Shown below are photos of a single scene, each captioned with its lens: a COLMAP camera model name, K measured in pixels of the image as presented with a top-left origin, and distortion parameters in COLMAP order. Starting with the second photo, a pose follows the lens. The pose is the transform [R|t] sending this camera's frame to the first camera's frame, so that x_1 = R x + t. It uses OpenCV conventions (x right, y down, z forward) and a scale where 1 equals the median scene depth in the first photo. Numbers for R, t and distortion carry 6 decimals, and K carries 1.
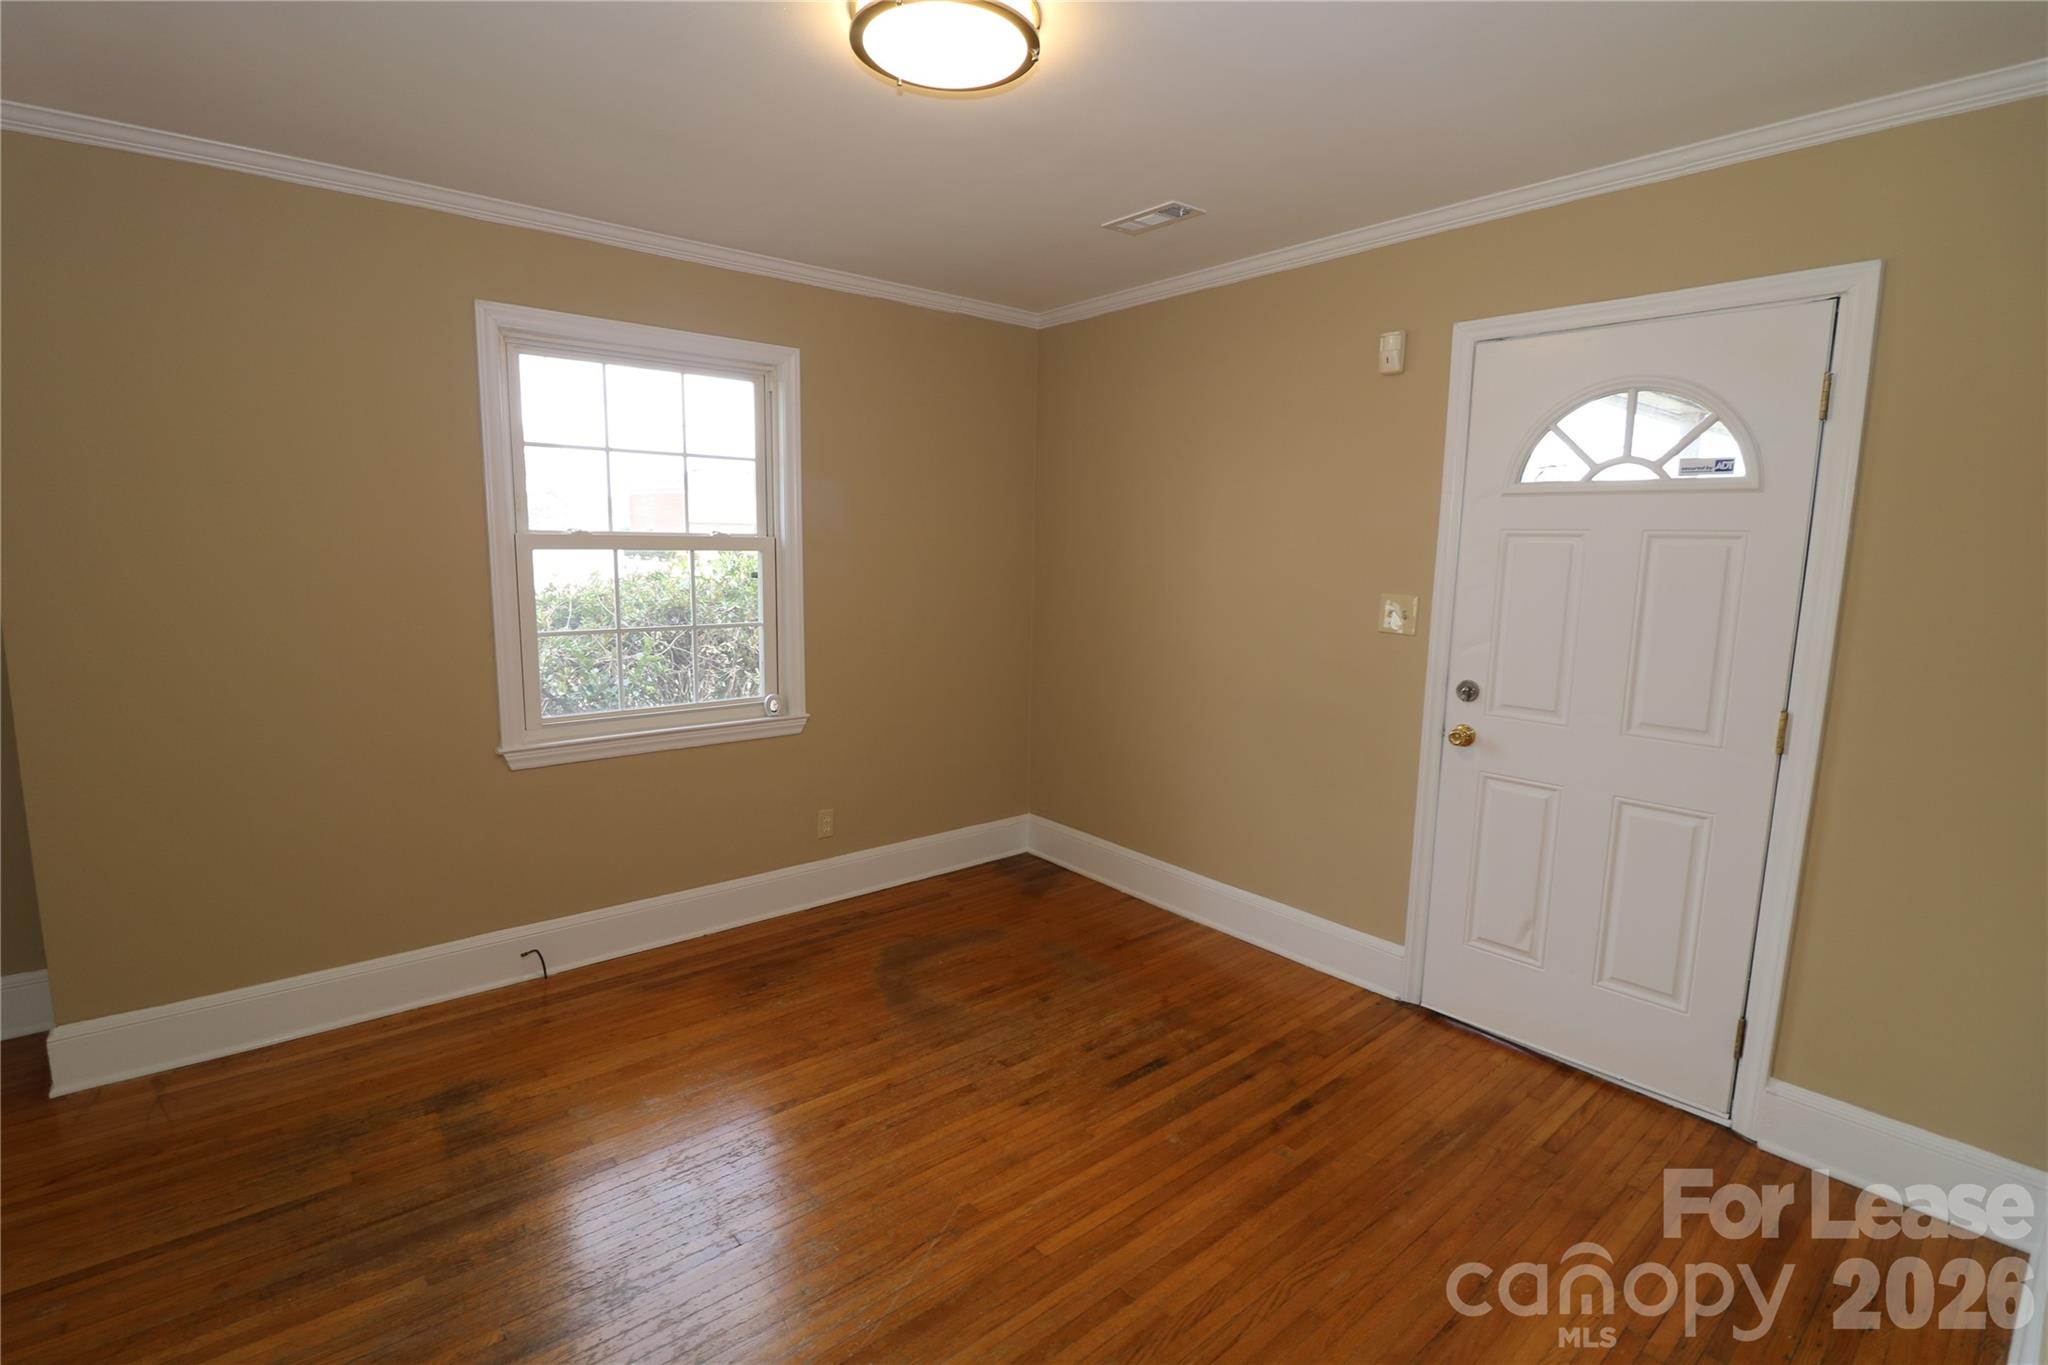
lens RADIAL K [[942.5, 0, 1024.5], [0, 942.5, 667.1], [0, 0, 1]] dist [0.004018, -0.016880]
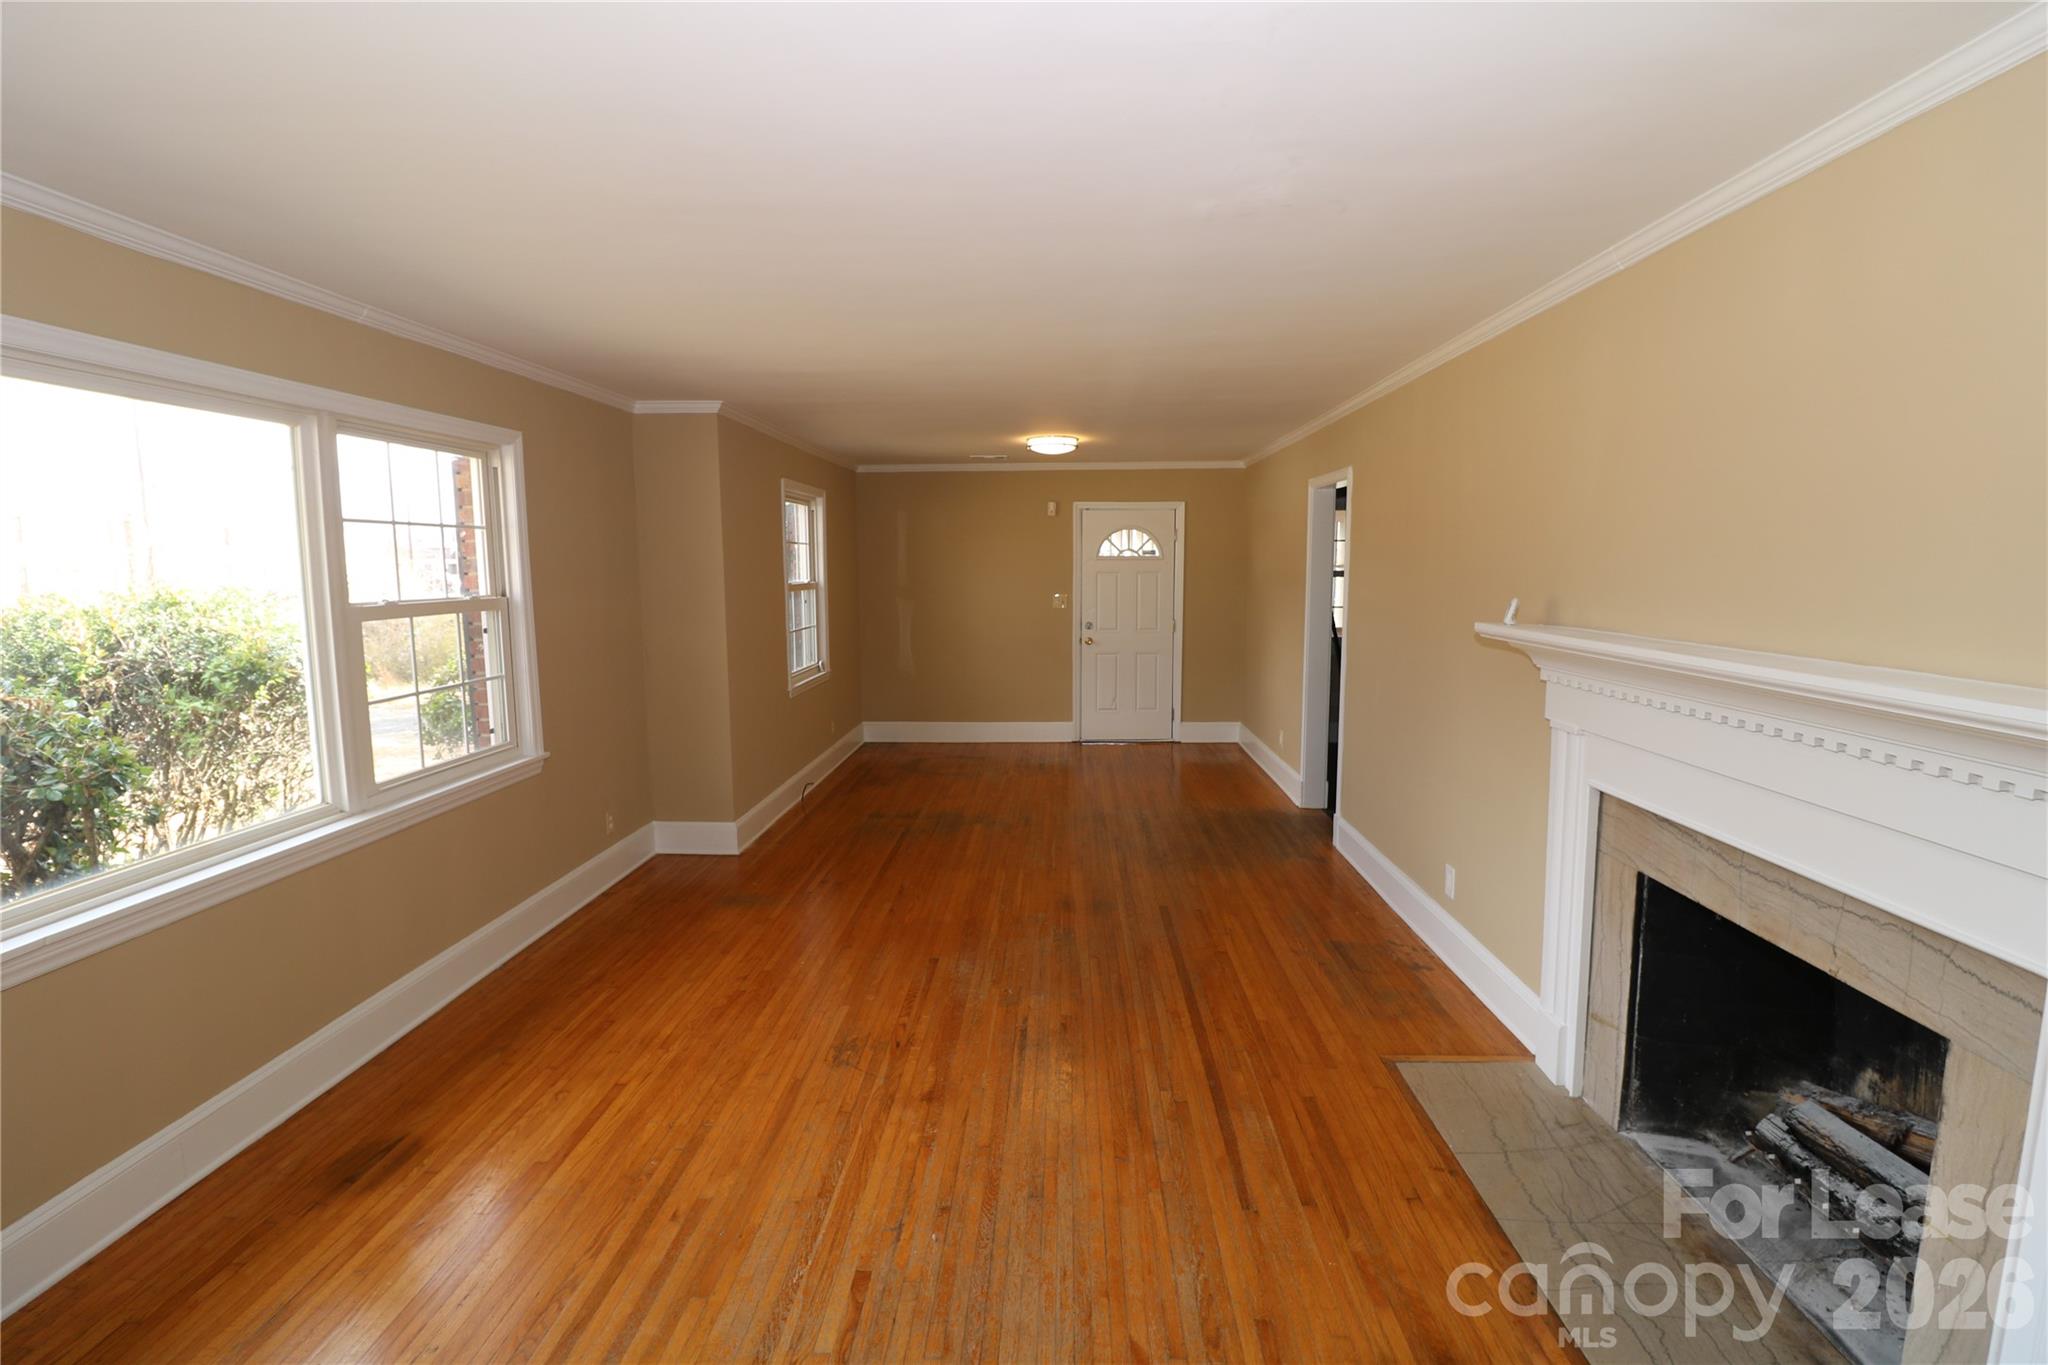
lens RADIAL K [[942.5, 0, 1024.5], [0, 942.5, 667.1], [0, 0, 1]] dist [0.004018, -0.016880]
pose [[0.672037, -0.102884, 0.733335, -1.931882], [0.119965, 0.992346, 0.029284, 0.045187], [-0.730735, 0.068294, 0.679236, -0.890374]]
